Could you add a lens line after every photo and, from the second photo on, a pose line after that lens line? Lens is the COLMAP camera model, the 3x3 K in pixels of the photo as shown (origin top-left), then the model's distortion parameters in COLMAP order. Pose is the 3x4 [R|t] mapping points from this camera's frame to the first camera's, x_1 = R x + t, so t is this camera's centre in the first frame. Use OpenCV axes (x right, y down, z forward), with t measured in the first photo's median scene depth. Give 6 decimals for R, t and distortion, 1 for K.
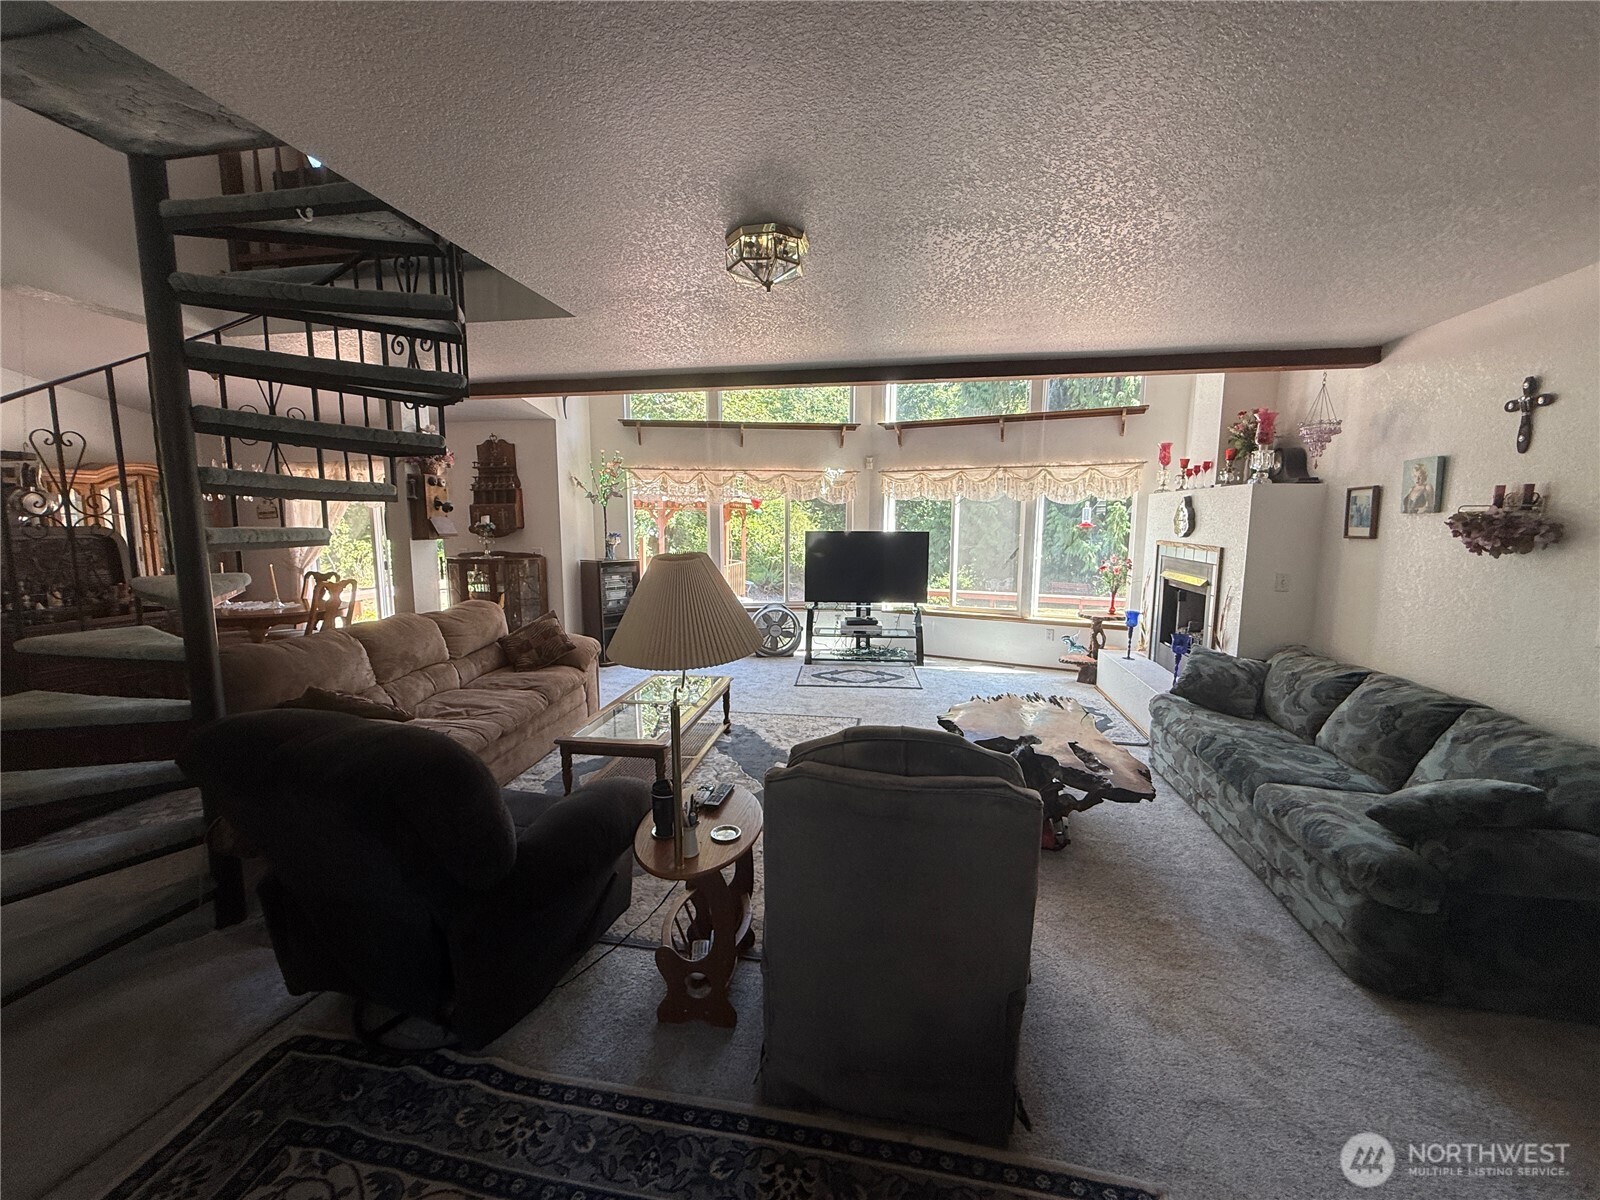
lens RADIAL K [[632.7, 0, 796.9], [0, 632.7, 598.6], [0, 0, 1]] dist [-0.002502, -0.000170]
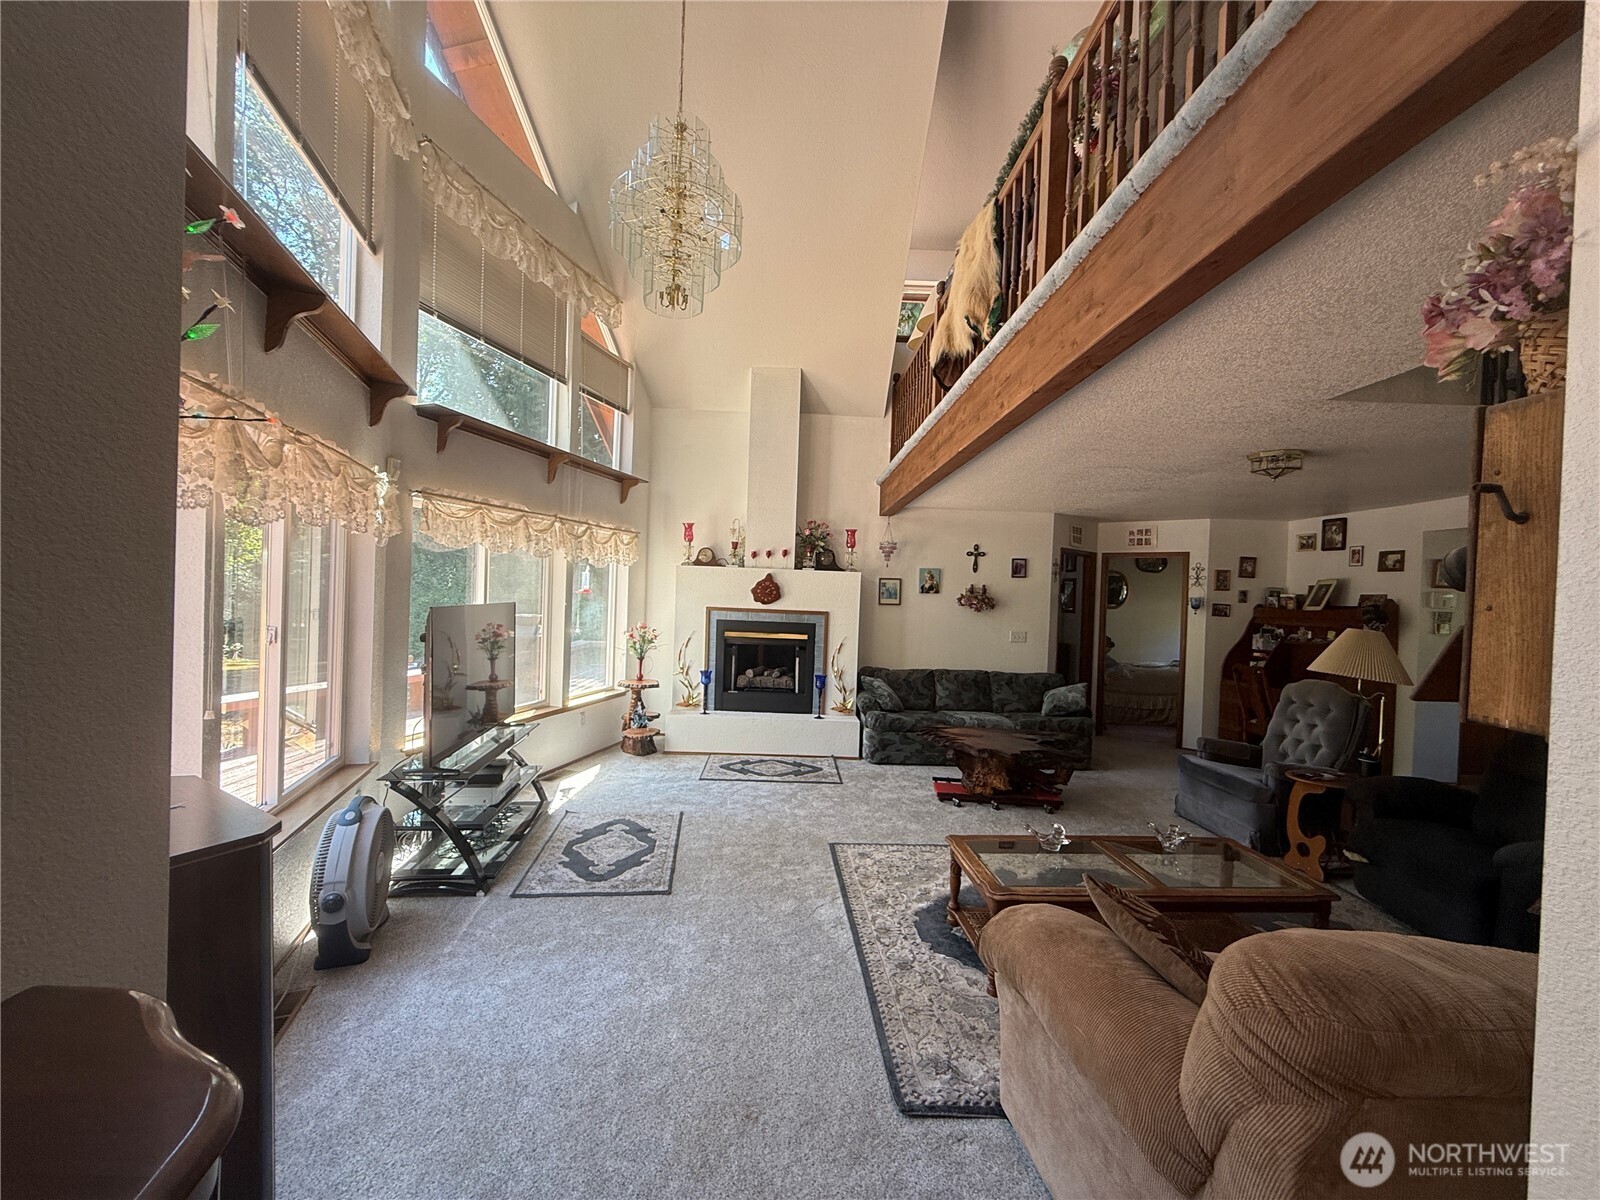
lens RADIAL K [[632.7, 0, 796.3], [0, 632.7, 597.0], [0, 0, 1]] dist [-0.002502, -0.000170]
pose [[-0.211461, -0.016765, 0.977243, -0.805285], [0.089550, 0.995315, 0.036452, -0.186433], [-0.973275, 0.095220, -0.208969, 1.456081]]
